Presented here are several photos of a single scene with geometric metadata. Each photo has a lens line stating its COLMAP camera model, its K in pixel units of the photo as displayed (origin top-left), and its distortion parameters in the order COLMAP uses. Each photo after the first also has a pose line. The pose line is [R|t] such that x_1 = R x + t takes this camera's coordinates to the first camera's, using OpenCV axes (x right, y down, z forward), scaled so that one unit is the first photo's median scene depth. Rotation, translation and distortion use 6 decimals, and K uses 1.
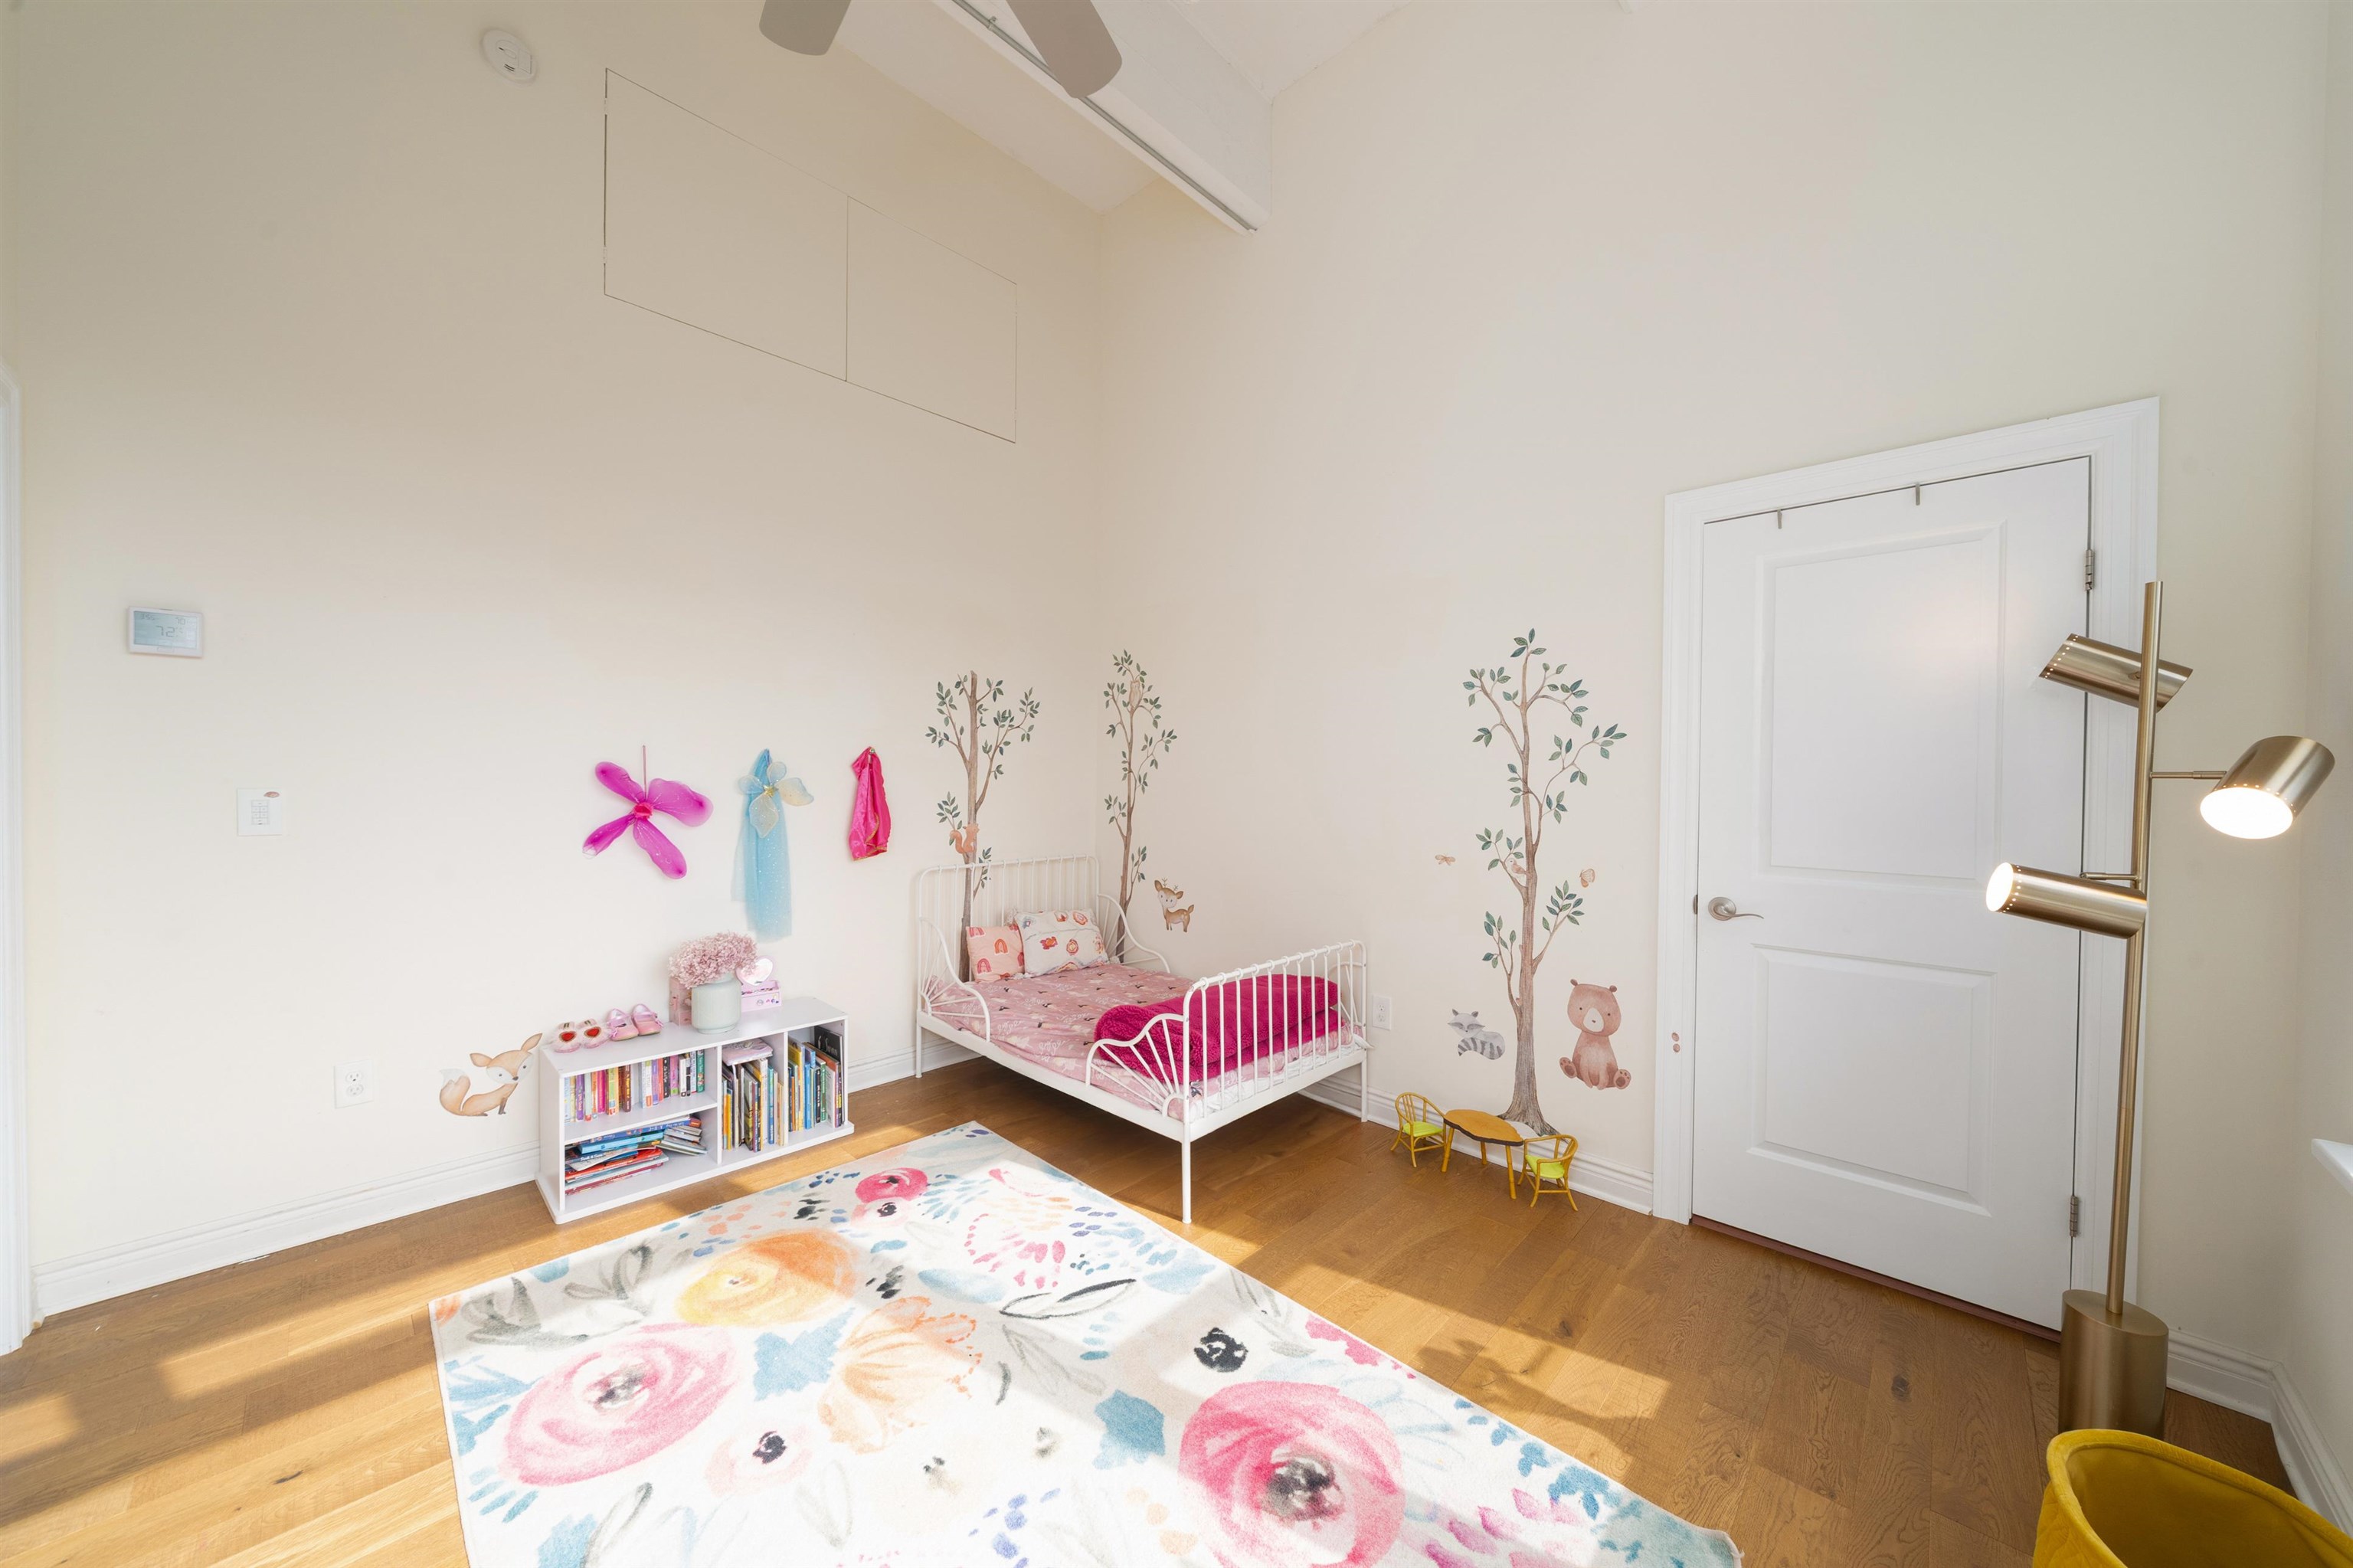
lens RADIAL K [[826.2, 0, 1176.5], [0, 826.2, 784.0], [0, 0, 1]] dist [-0.002175, -0.000162]
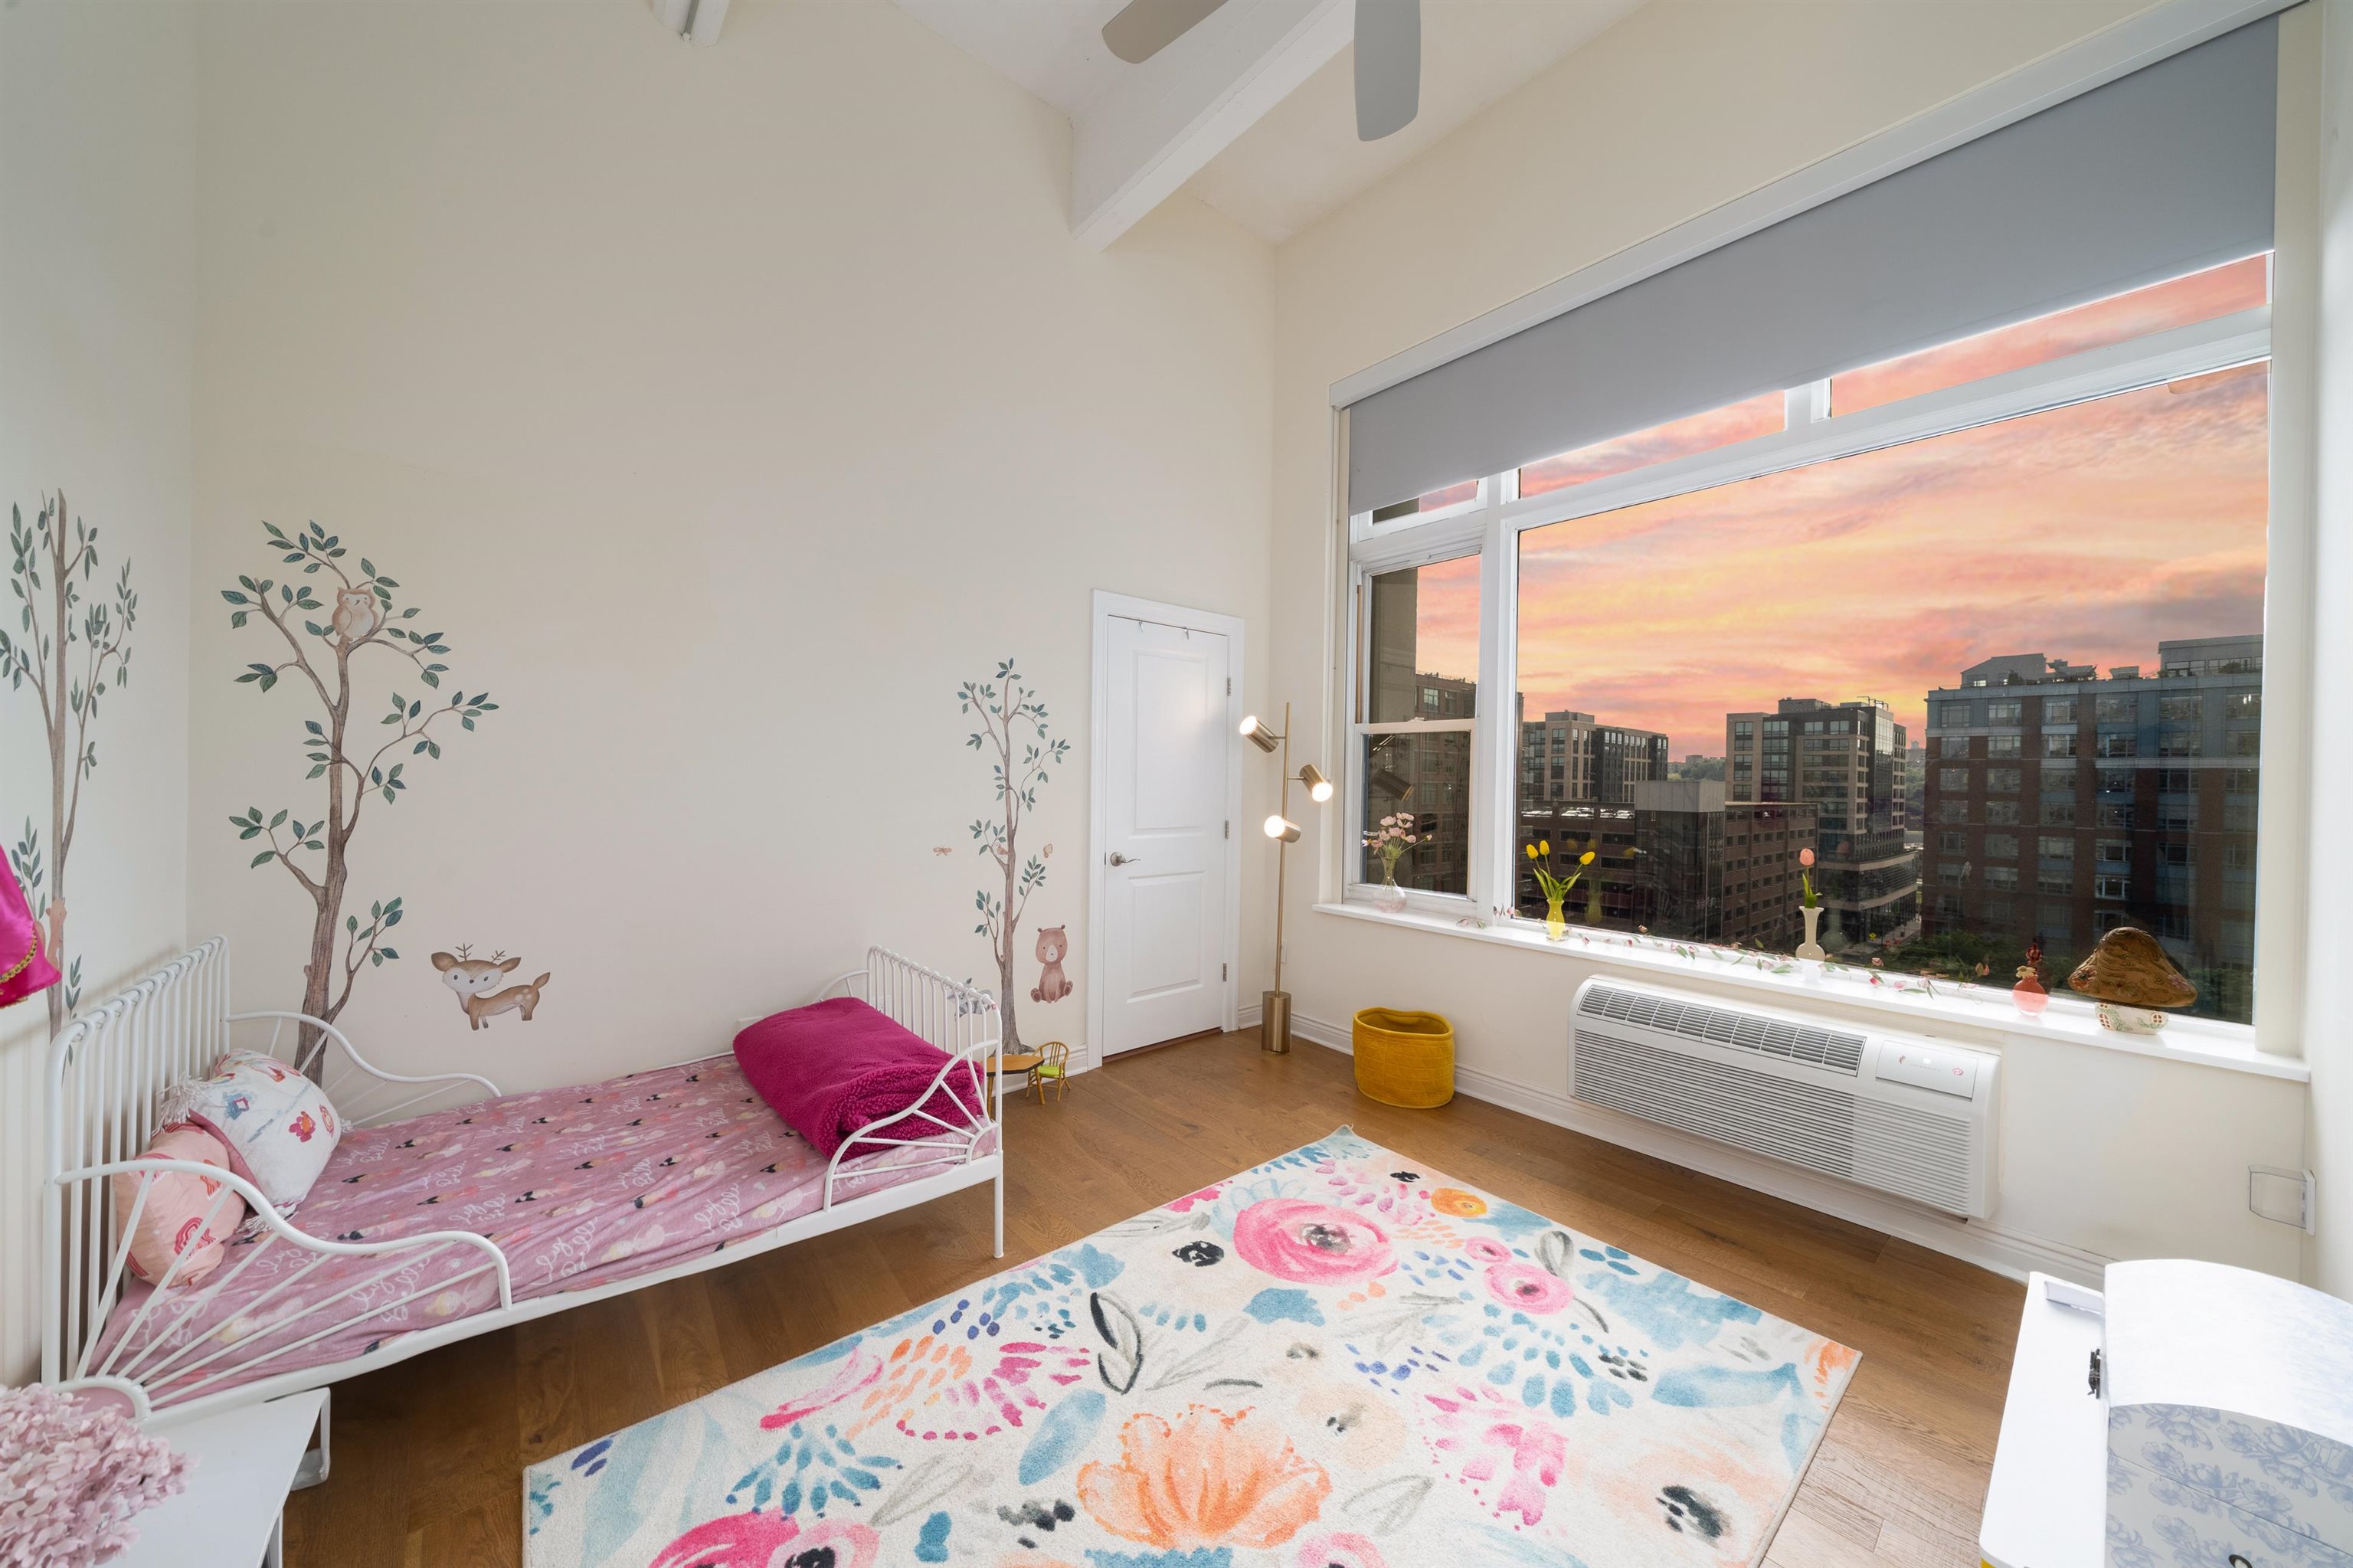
lens RADIAL K [[819.6, 0, 1167.3], [0, 819.6, 785.9], [0, 0, 1]] dist [-0.001238, -0.000035]
pose [[0.092388, -0.016408, 0.995588, -0.788356], [-0.004063, 0.999850, 0.016855, -0.015863], [-0.995715, -0.005602, 0.092307, 0.648786]]
